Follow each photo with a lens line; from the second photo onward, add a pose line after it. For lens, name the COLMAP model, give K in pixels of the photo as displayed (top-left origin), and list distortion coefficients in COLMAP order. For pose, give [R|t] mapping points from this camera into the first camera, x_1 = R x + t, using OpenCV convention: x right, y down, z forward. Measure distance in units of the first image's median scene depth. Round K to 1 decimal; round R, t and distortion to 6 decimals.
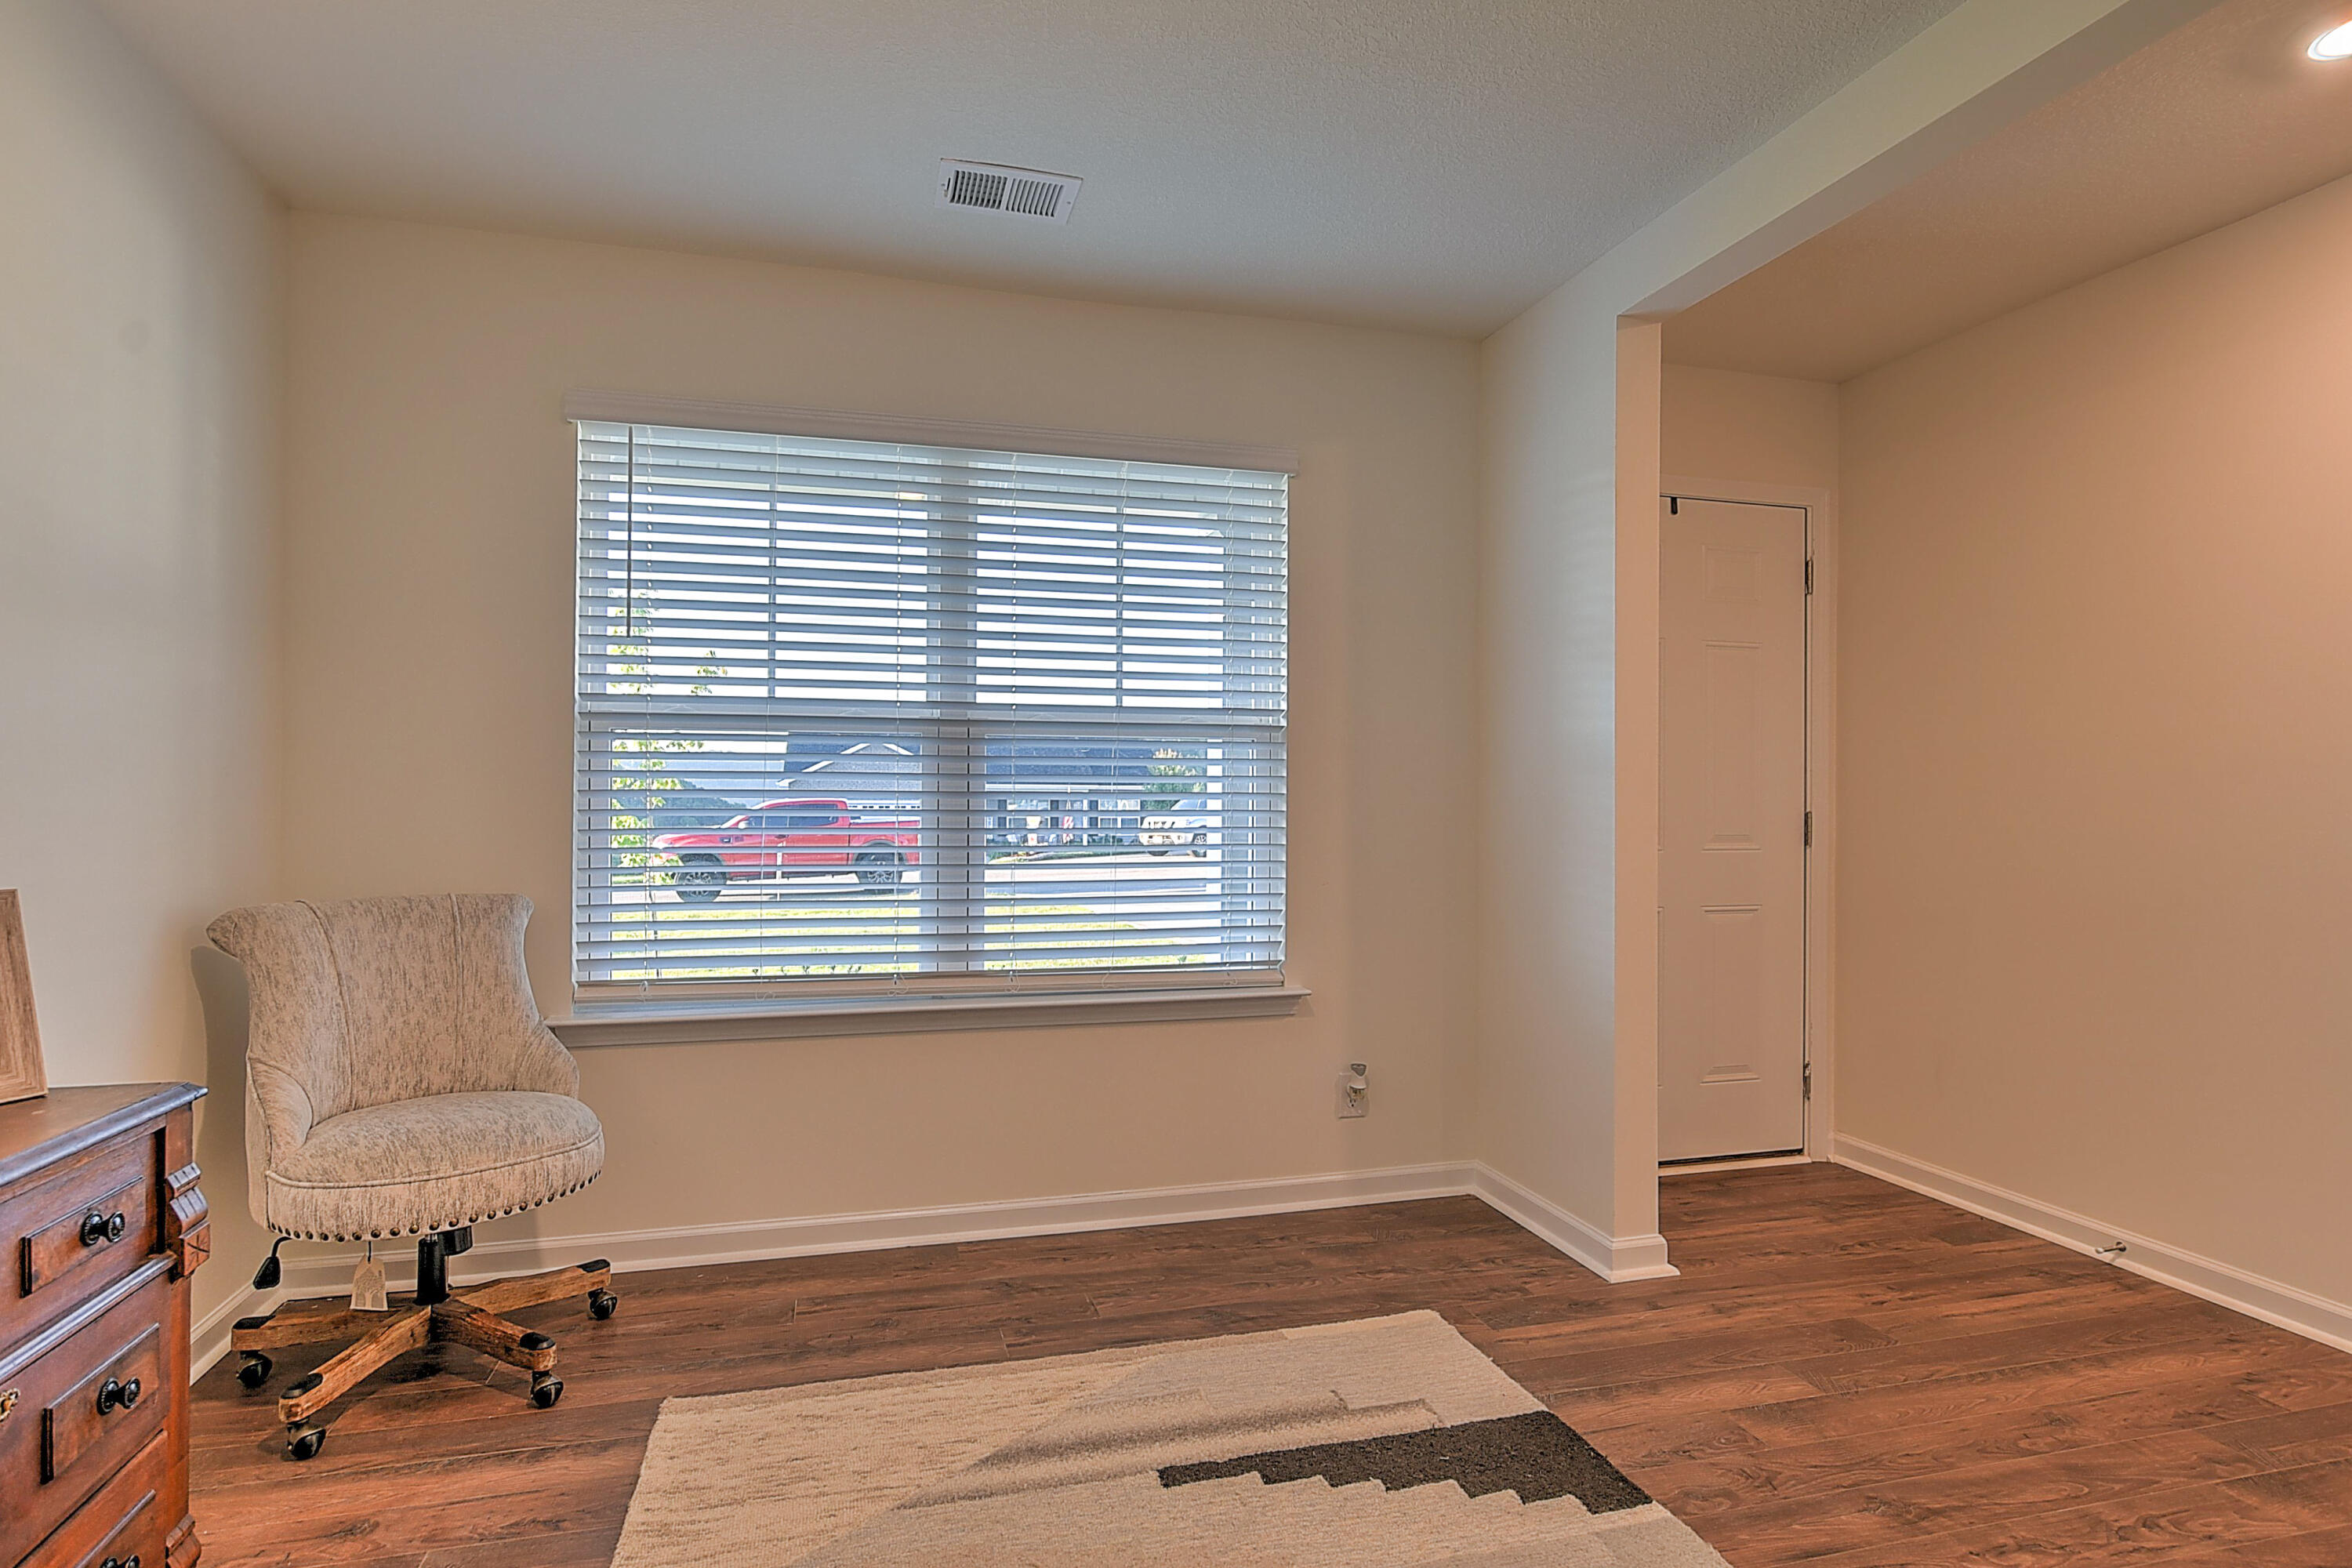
lens RADIAL K [[1184.0, 0, 1164.2], [0, 1184.0, 788.2], [0, 0, 1]] dist [-0.014114, 0.002925]
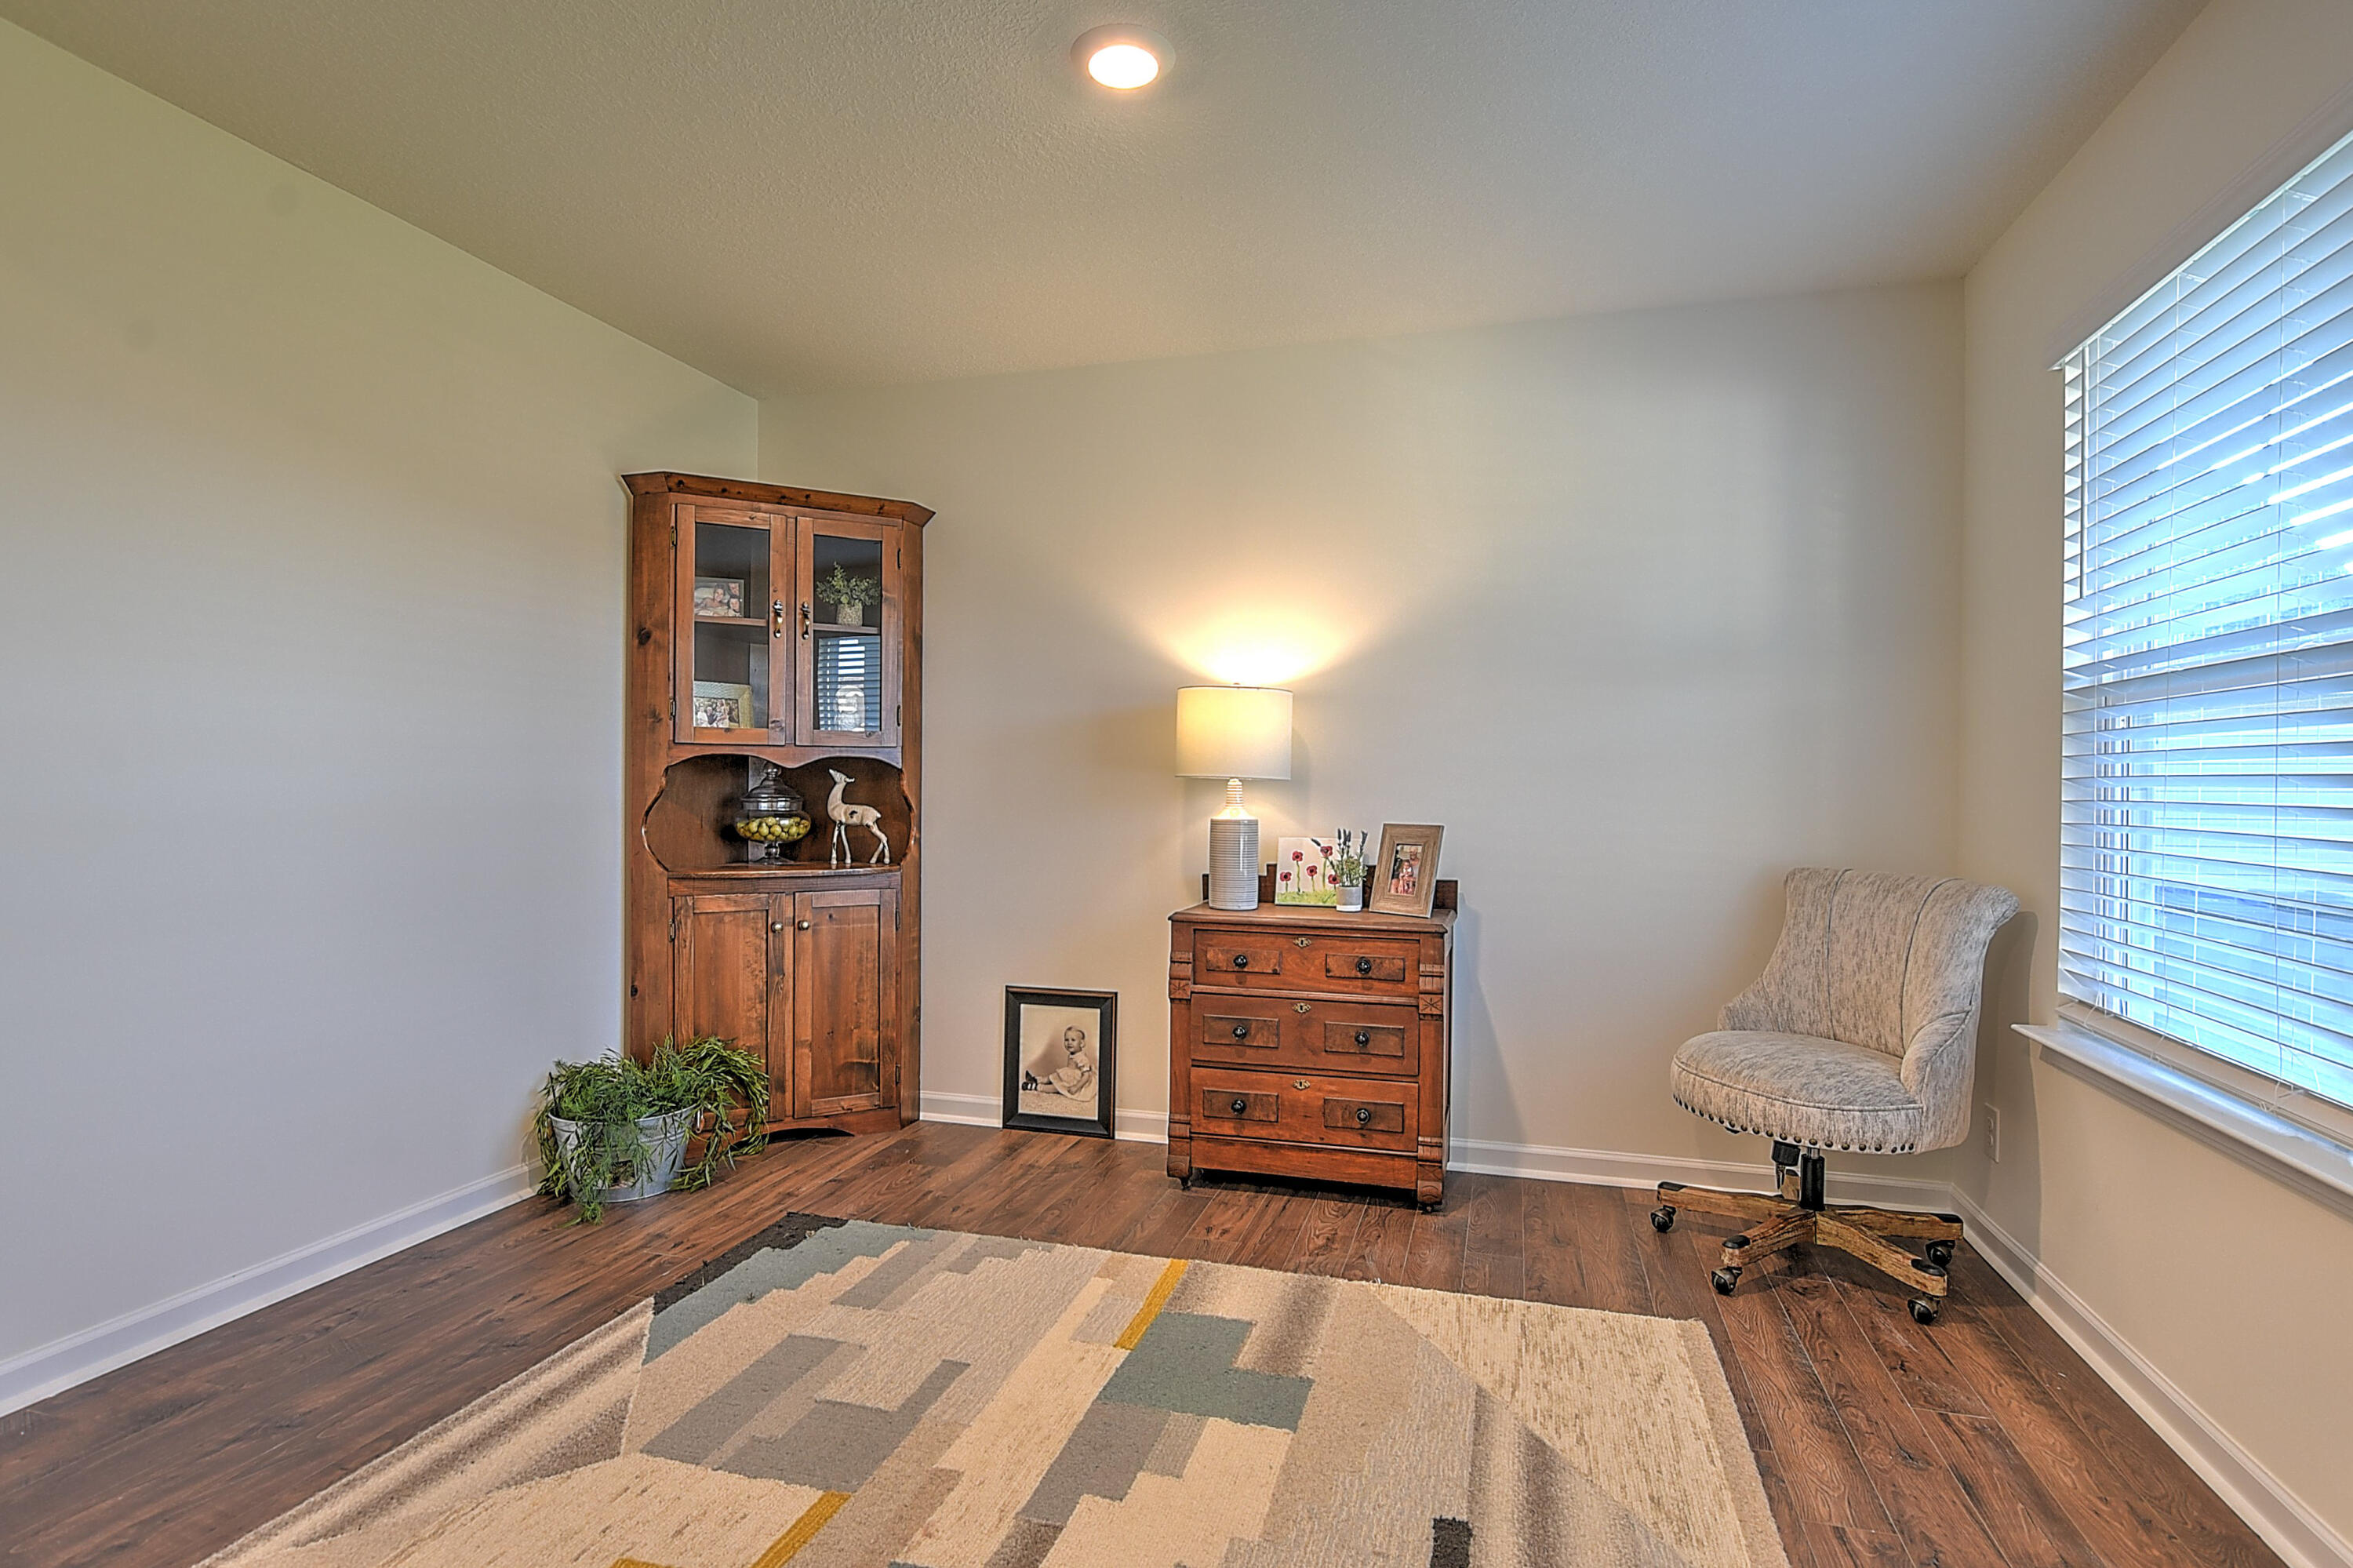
lens RADIAL K [[1184.6, 0, 1154.7], [0, 1184.6, 789.5], [0, 0, 1]] dist [-0.014114, 0.002925]
pose [[-0.533545, -0.006132, -0.845750, 0.645848], [-0.004528, 0.999980, -0.004394, 0.017742], [0.845760, 0.001485, -0.533562, 0.933361]]
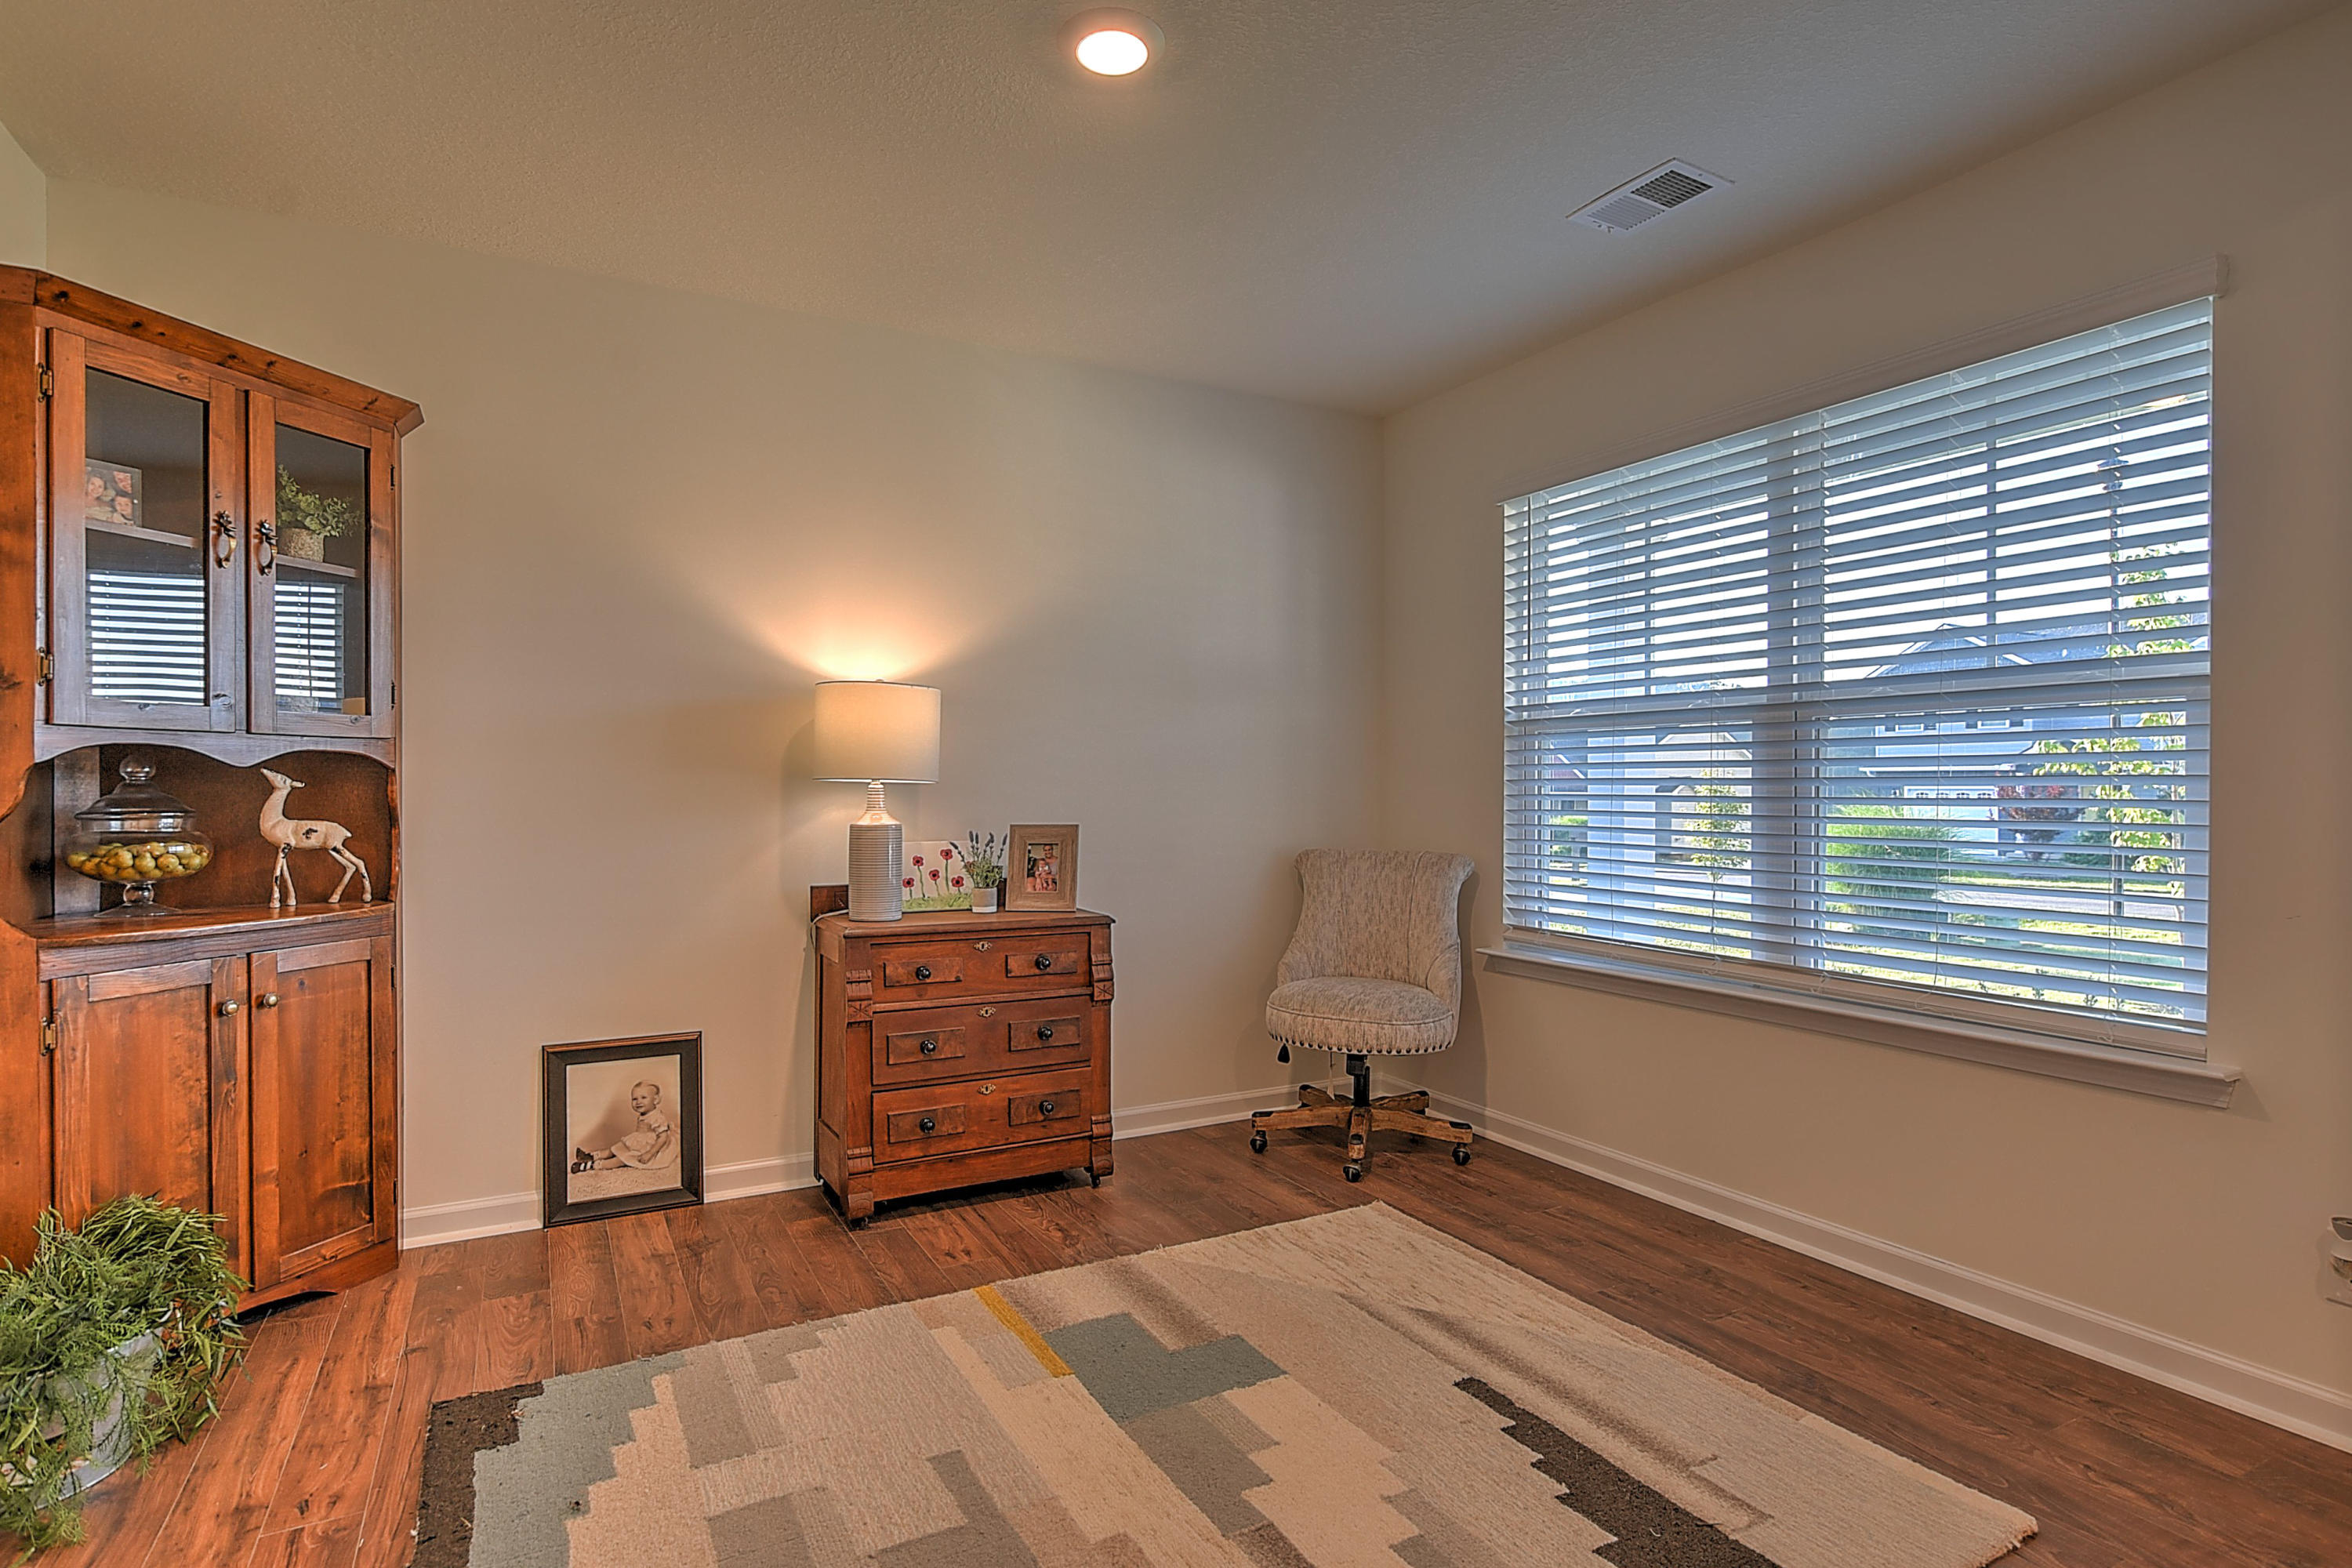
lens RADIAL K [[1184.0, 0, 1164.6], [0, 1184.0, 791.1], [0, 0, 1]] dist [-0.014114, 0.002925]
pose [[0.223525, -0.003363, -0.974692, 0.750323], [0.006895, 0.999974, -0.001869, 0.014067], [0.974674, -0.006302, 0.223543, 0.340586]]
